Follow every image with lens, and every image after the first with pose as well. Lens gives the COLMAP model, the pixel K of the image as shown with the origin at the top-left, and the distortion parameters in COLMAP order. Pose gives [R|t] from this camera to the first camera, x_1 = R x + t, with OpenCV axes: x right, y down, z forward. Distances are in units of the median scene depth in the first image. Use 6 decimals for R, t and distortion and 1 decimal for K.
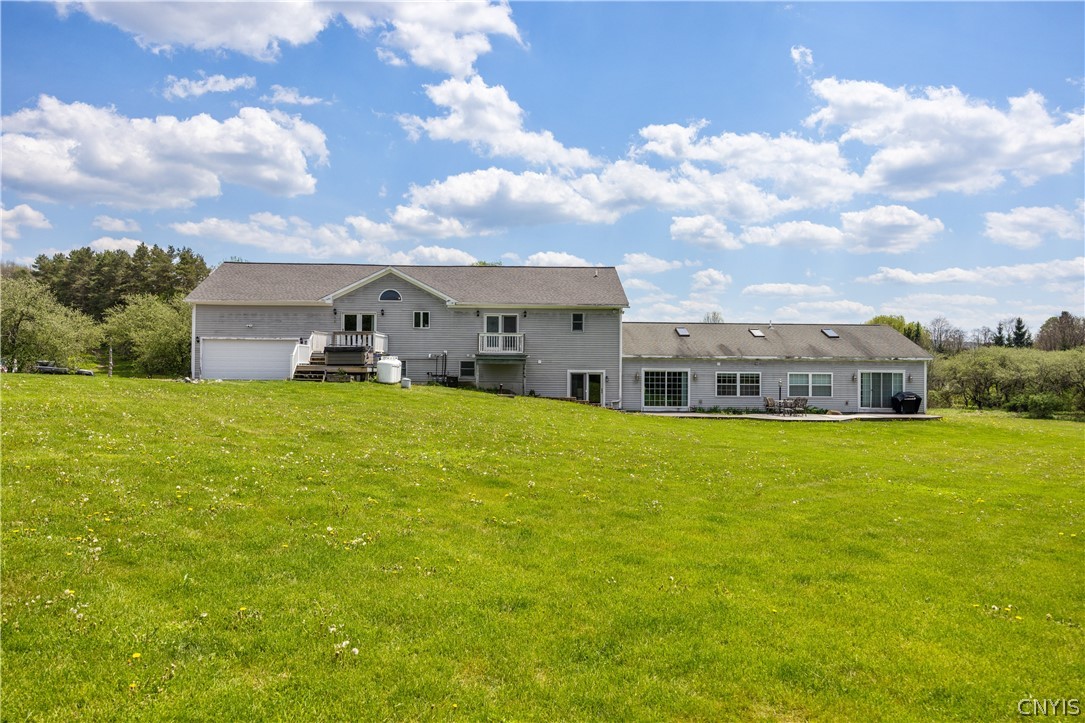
lens RADIAL K [[773.1, 0, 539.0], [0, 773.1, 362.3], [0, 0, 1]] dist [-0.003707, 0.003712]
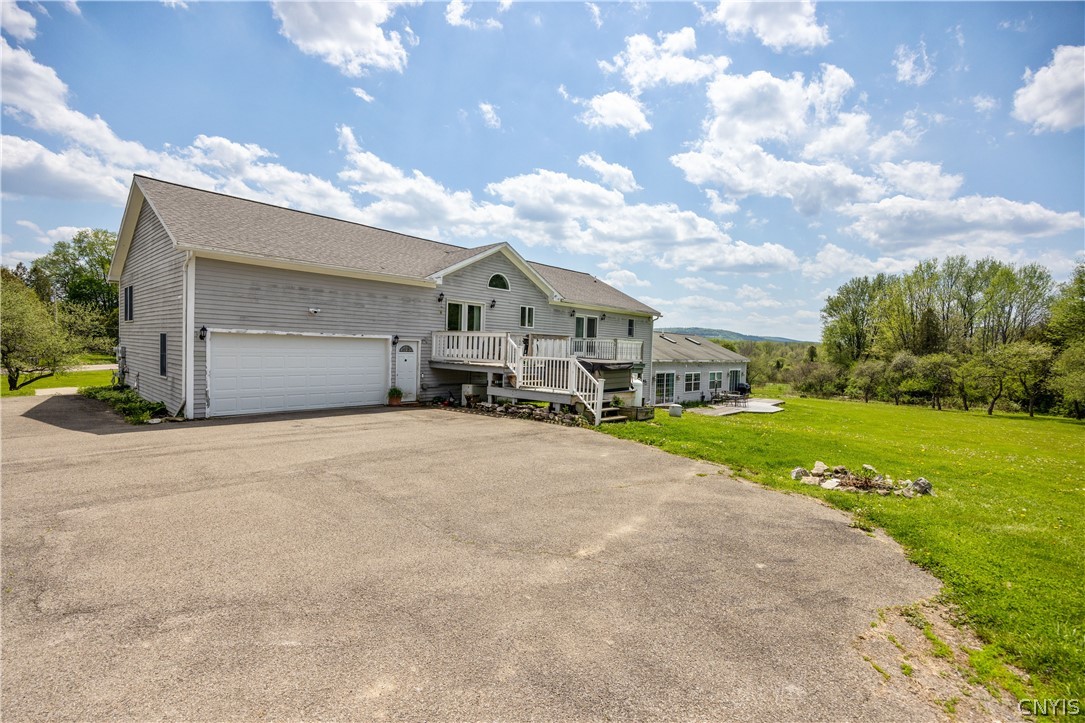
lens RADIAL K [[494.0, 0, 547.8], [0, 494.0, 362.3], [0, 0, 1]] dist [-0.017771, -0.001387]
pose [[0.684474, -0.008928, 0.728983, -0.062593], [-0.027059, 0.998925, 0.037641, -0.003495], [-0.728535, -0.045490, 0.683496, 0.078778]]
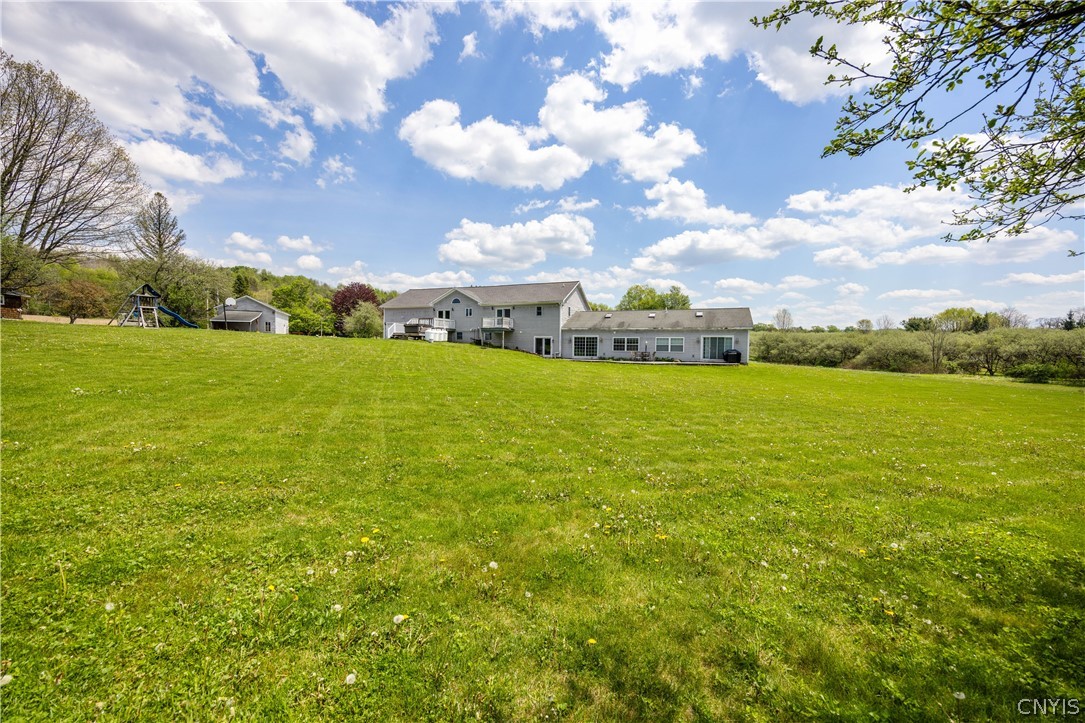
lens RADIAL K [[425.0, 0, 546.8], [0, 425.0, 358.5], [0, 0, 1]] dist [0.010085, 0.000780]
pose [[0.909159, 0.014886, -0.416183, 0.062608], [-0.002988, 0.999568, 0.029224, 0.004174], [0.416438, -0.025326, 0.908811, 0.007372]]
